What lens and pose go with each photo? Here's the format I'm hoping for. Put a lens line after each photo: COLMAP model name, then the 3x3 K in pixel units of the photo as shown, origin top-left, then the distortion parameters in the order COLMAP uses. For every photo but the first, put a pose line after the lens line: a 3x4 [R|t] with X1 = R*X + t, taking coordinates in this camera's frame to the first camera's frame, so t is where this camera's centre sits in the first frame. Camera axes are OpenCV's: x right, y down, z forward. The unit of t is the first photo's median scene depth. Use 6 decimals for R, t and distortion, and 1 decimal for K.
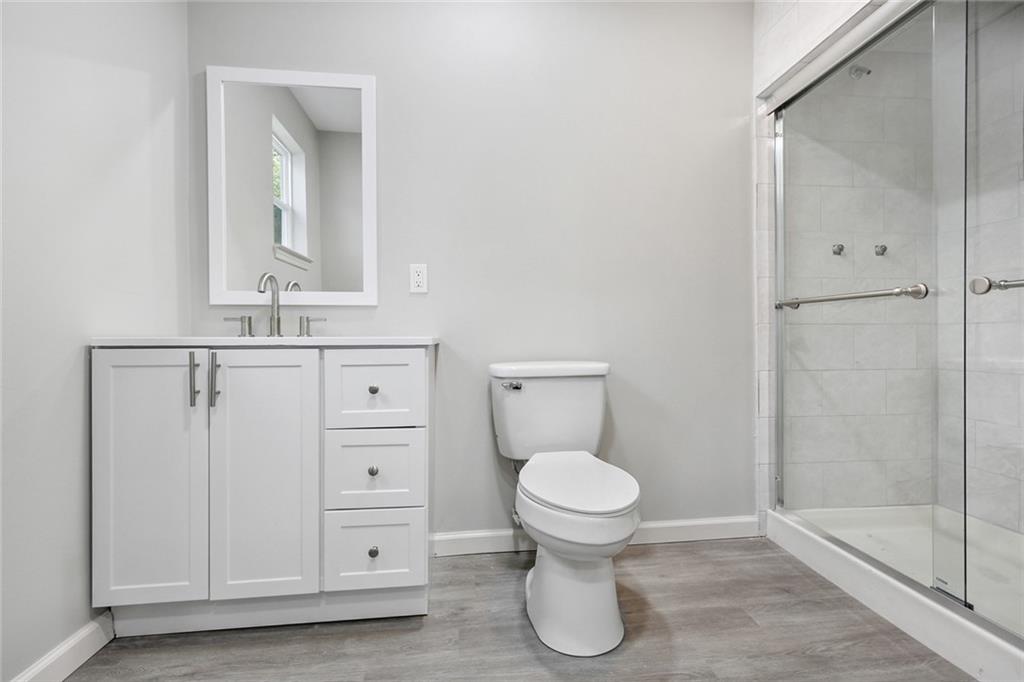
lens RADIAL K [[470.4, 0, 513.4], [0, 470.4, 341.0], [0, 0, 1]] dist [-0.000475, 0.000004]
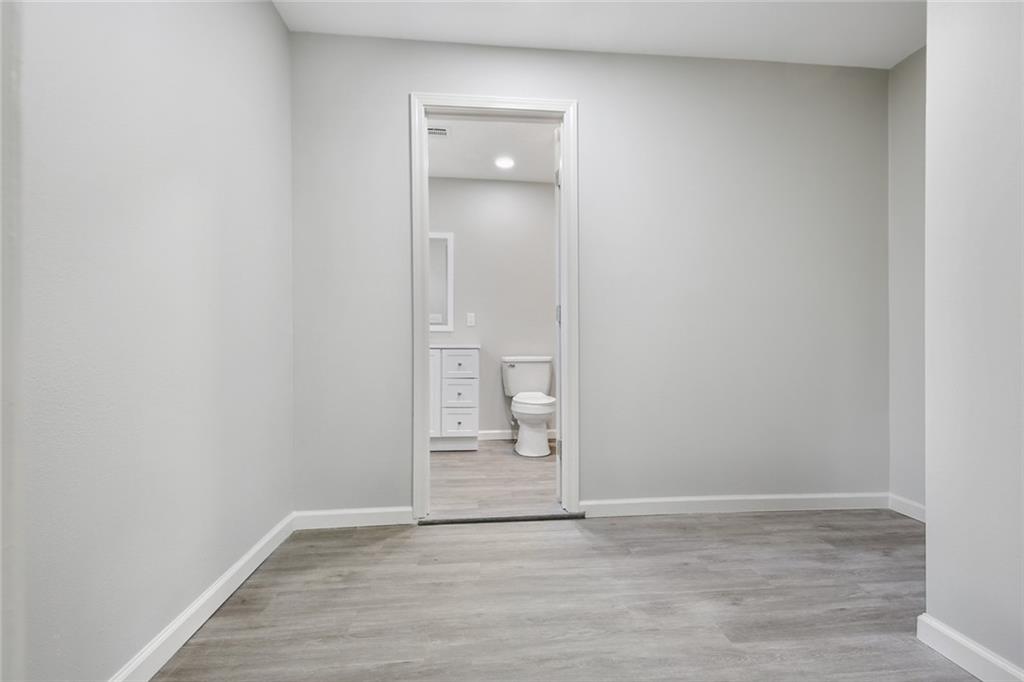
lens RADIAL K [[470.4, 0, 514.5], [0, 470.4, 341.5], [0, 0, 1]] dist [-0.000475, 0.000004]
pose [[0.999791, 0.005858, -0.019583, 0.063003], [-0.006003, 0.999955, -0.007331, -0.009556], [0.019540, 0.007447, 0.999781, -1.409878]]
